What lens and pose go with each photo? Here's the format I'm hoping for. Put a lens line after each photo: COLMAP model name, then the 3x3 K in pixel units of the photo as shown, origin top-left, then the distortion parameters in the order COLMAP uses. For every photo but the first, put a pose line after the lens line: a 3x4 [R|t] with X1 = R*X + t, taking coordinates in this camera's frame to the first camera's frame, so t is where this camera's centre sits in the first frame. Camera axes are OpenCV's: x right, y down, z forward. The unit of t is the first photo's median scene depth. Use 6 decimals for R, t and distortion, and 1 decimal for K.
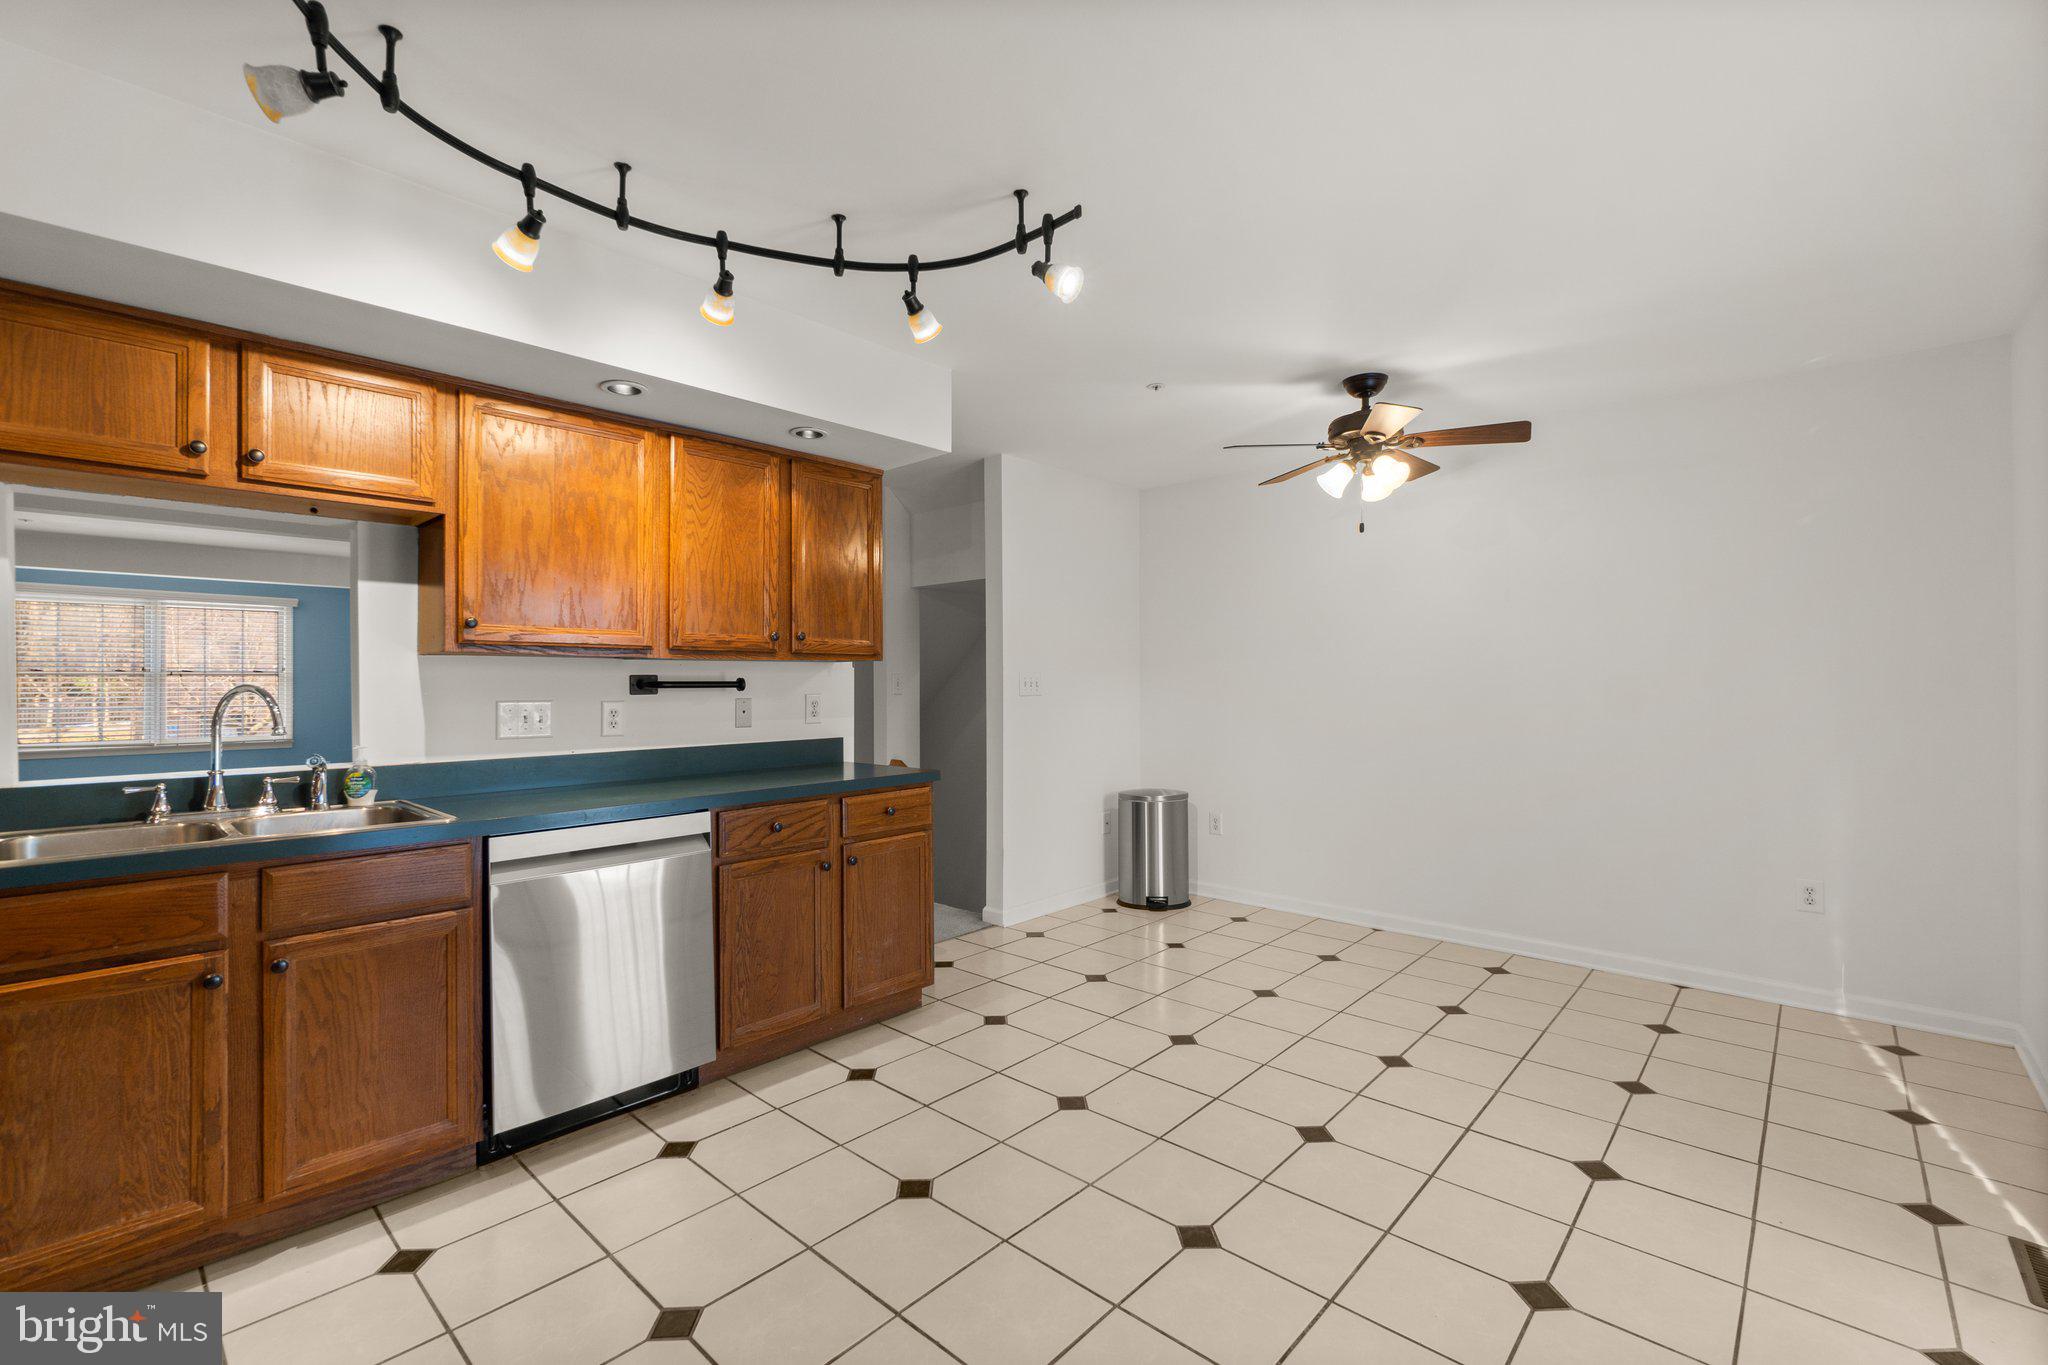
lens RADIAL K [[881.4, 0, 1022.5], [0, 881.4, 678.2], [0, 0, 1]] dist [-0.006849, 0.001999]
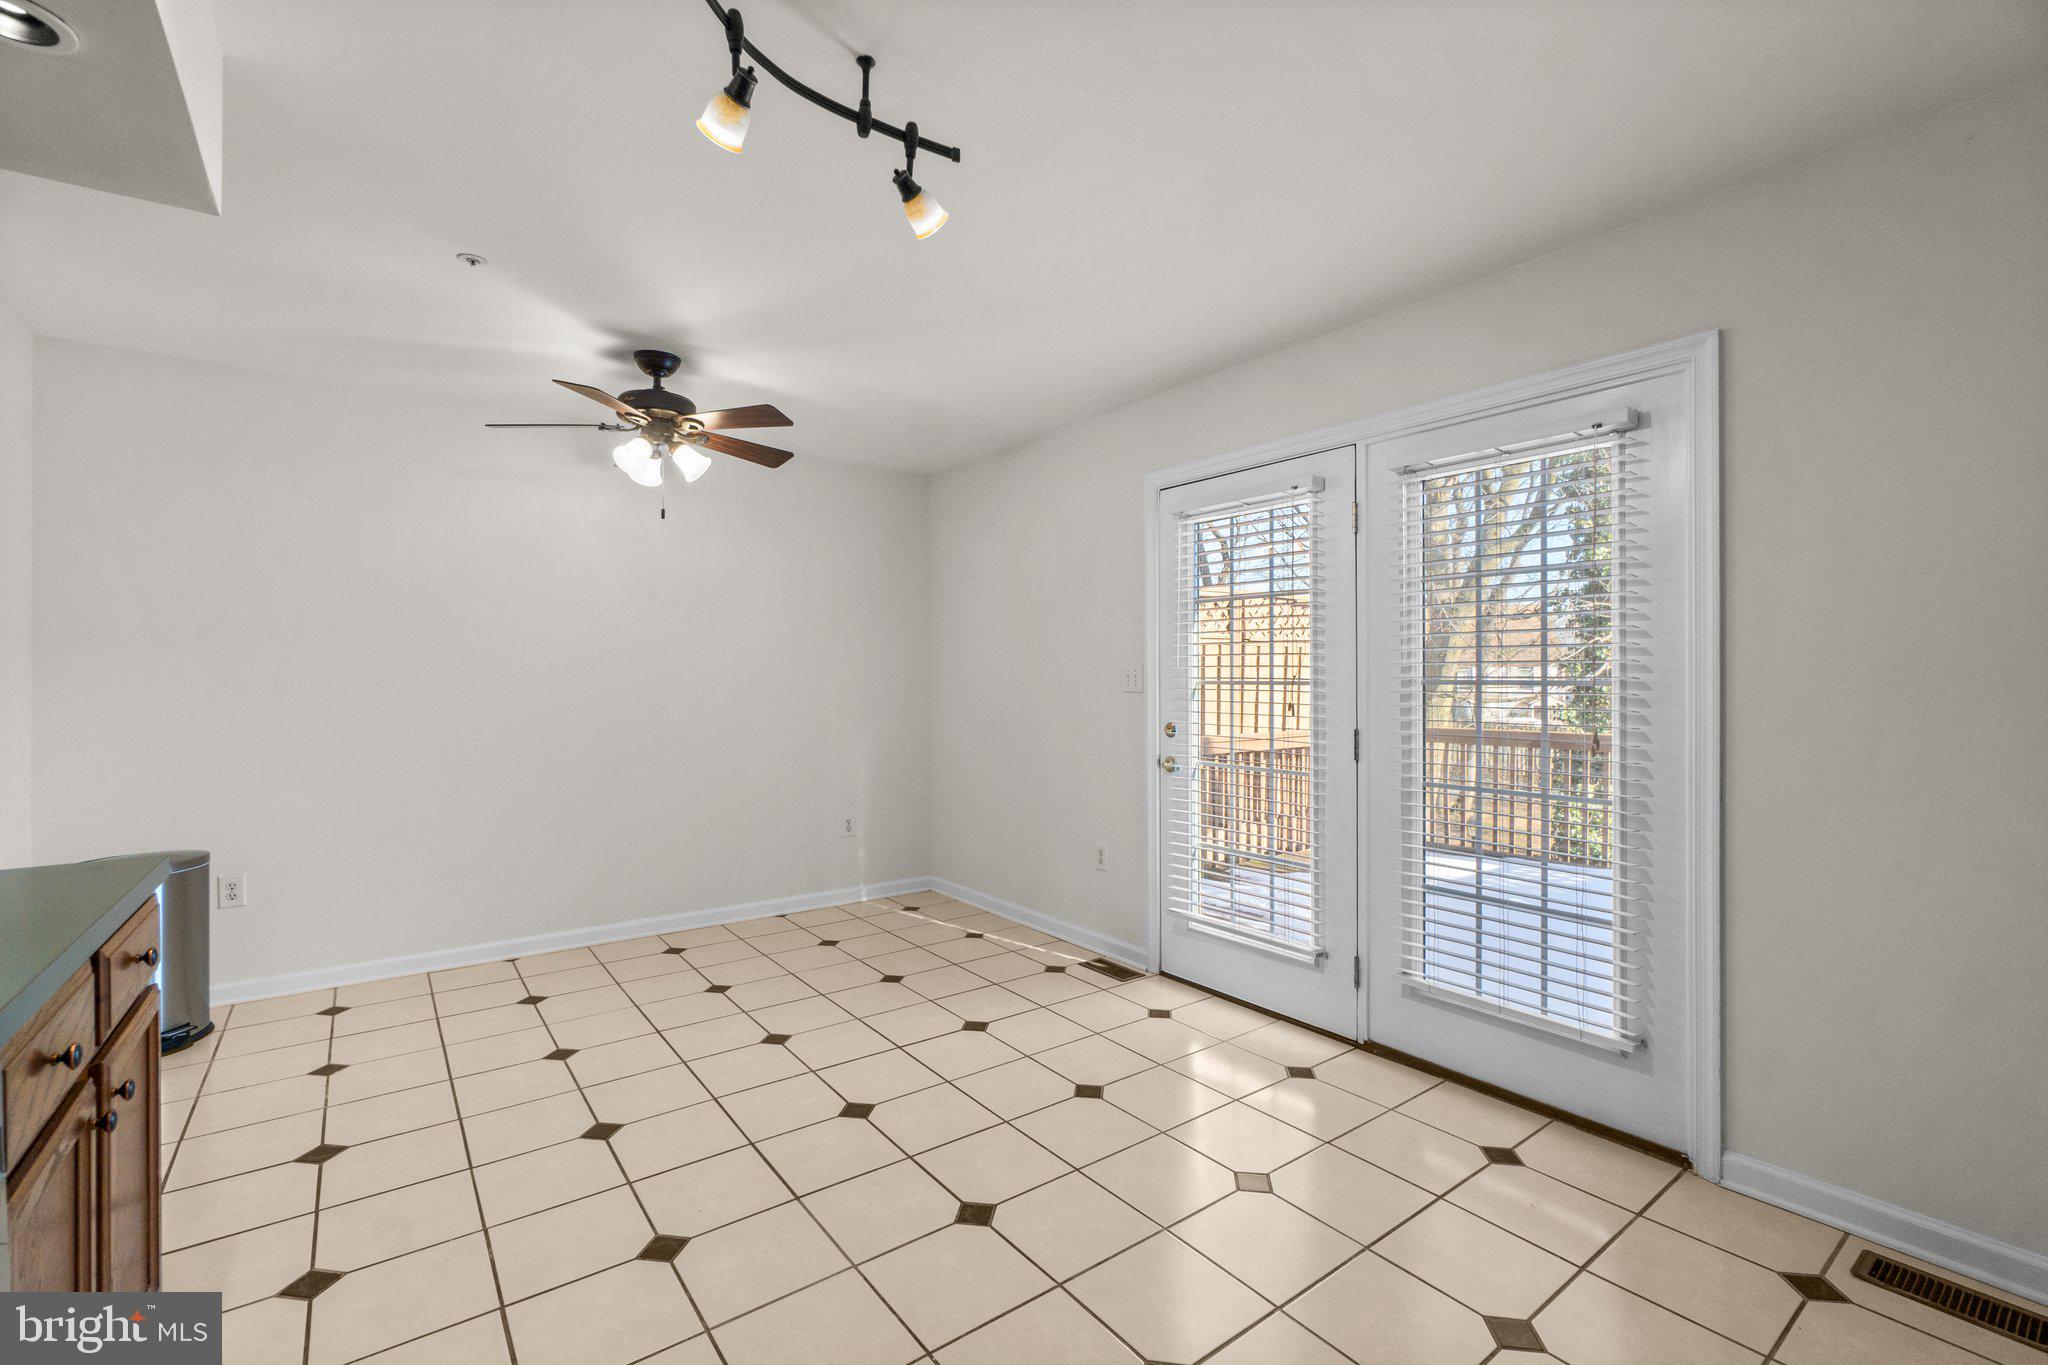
lens RADIAL K [[881.4, 0, 1020.1], [0, 881.4, 677.0], [0, 0, 1]] dist [-0.006849, 0.001999]
pose [[0.187843, 0.003534, 0.982193, -0.520329], [-0.004659, 0.999985, -0.002707, 0.006085], [-0.982188, -0.004068, 0.187857, 0.489011]]
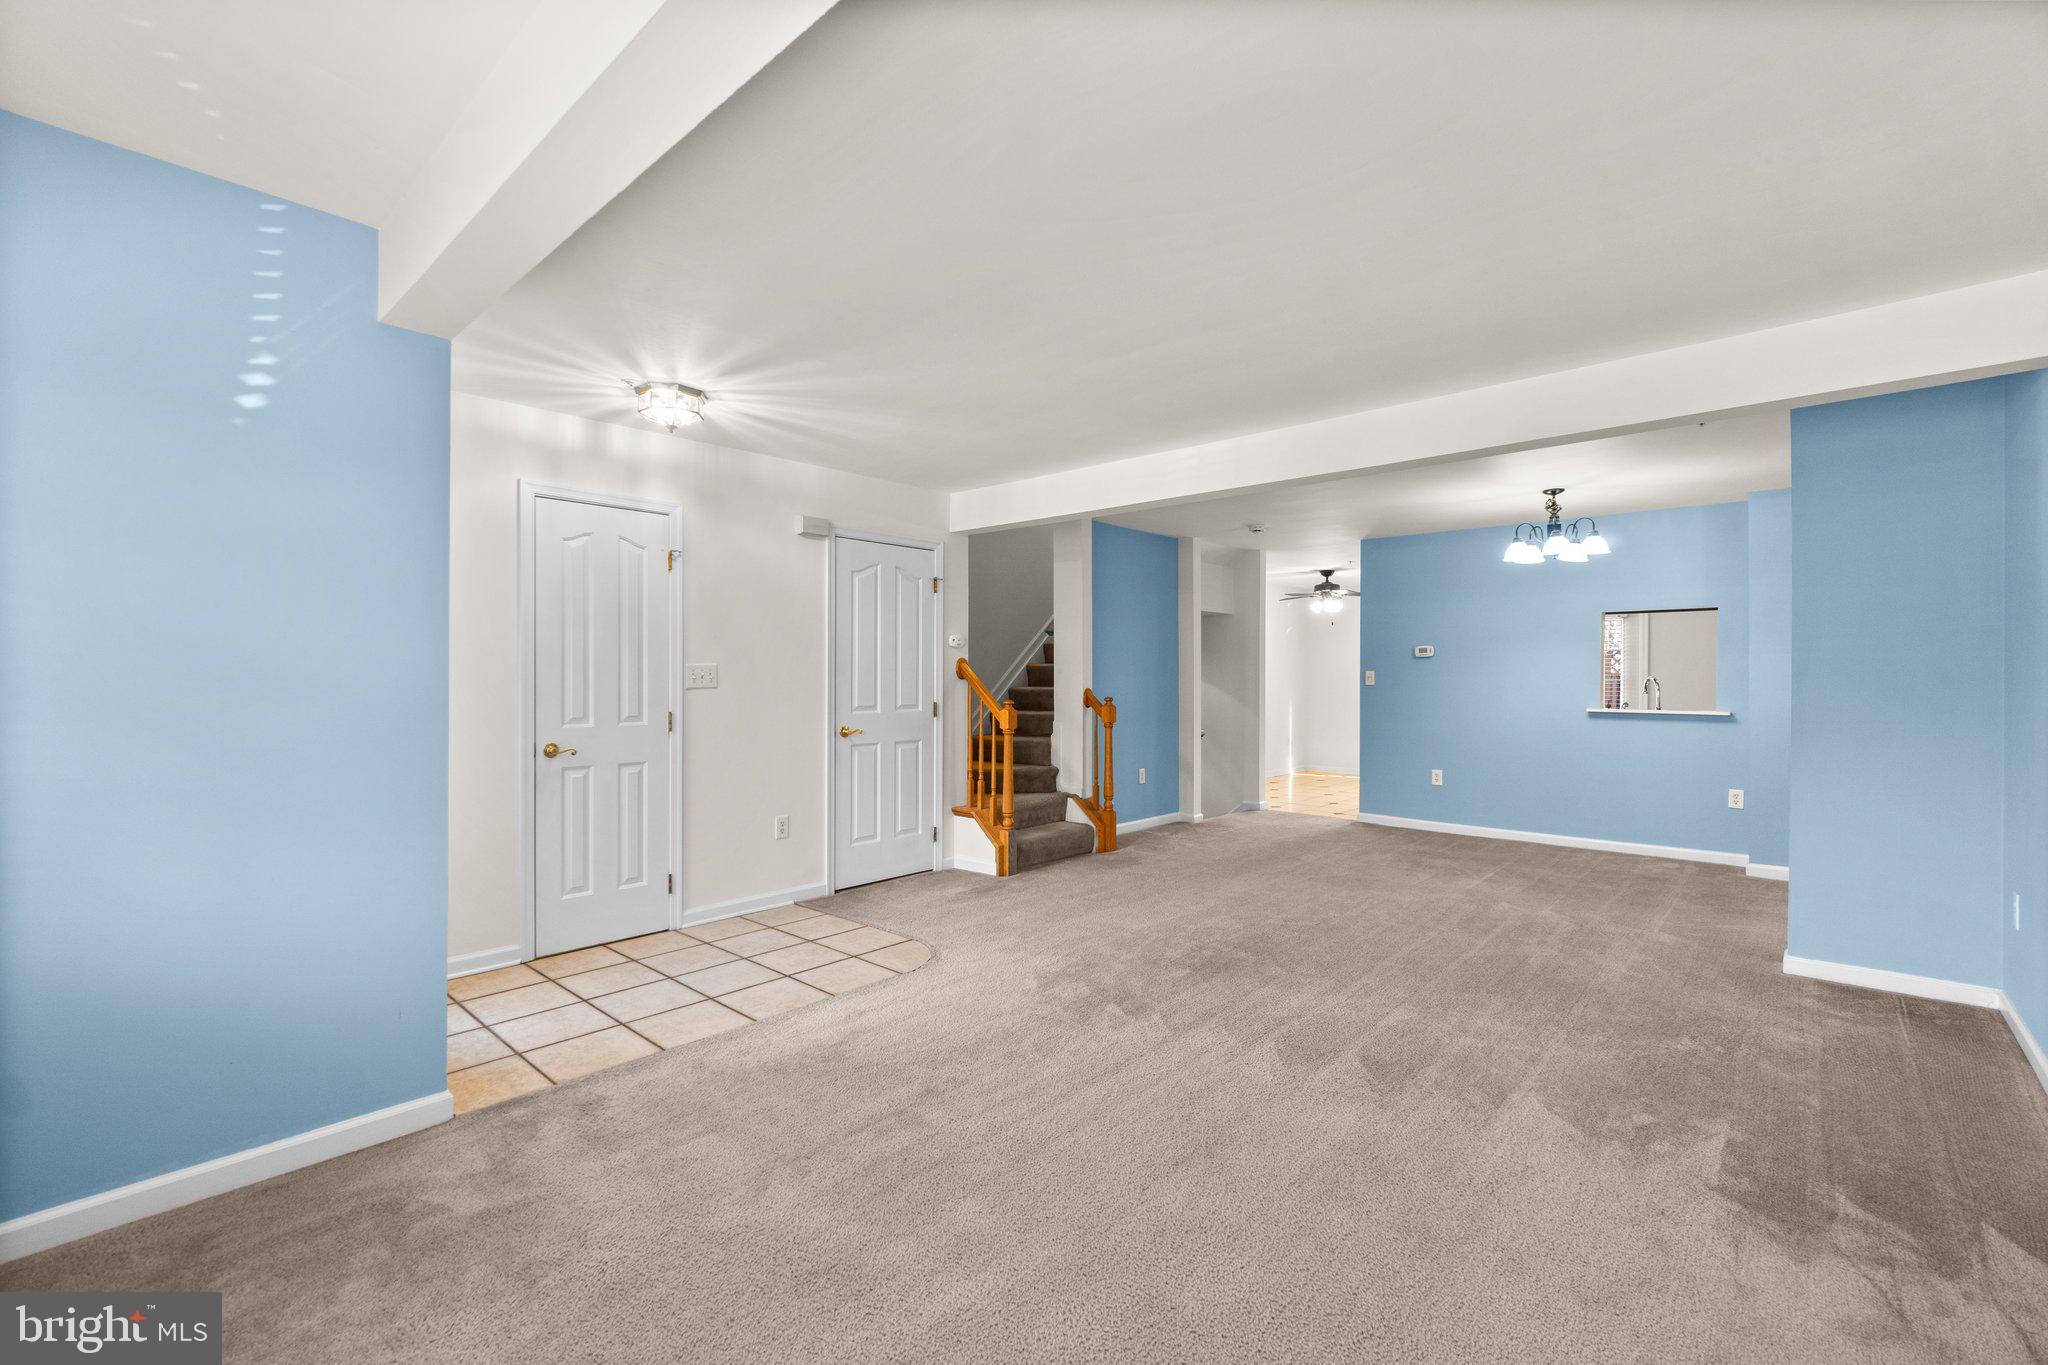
lens RADIAL K [[881.4, 0, 1025.3], [0, 881.4, 682.9], [0, 0, 1]] dist [-0.006849, 0.001999]
pose [[-0.008289, -0.000040, 0.999966, -2.734831], [-0.008363, 0.999965, -0.000030, 0.033105], [-0.999931, -0.008363, -0.008289, 2.232315]]
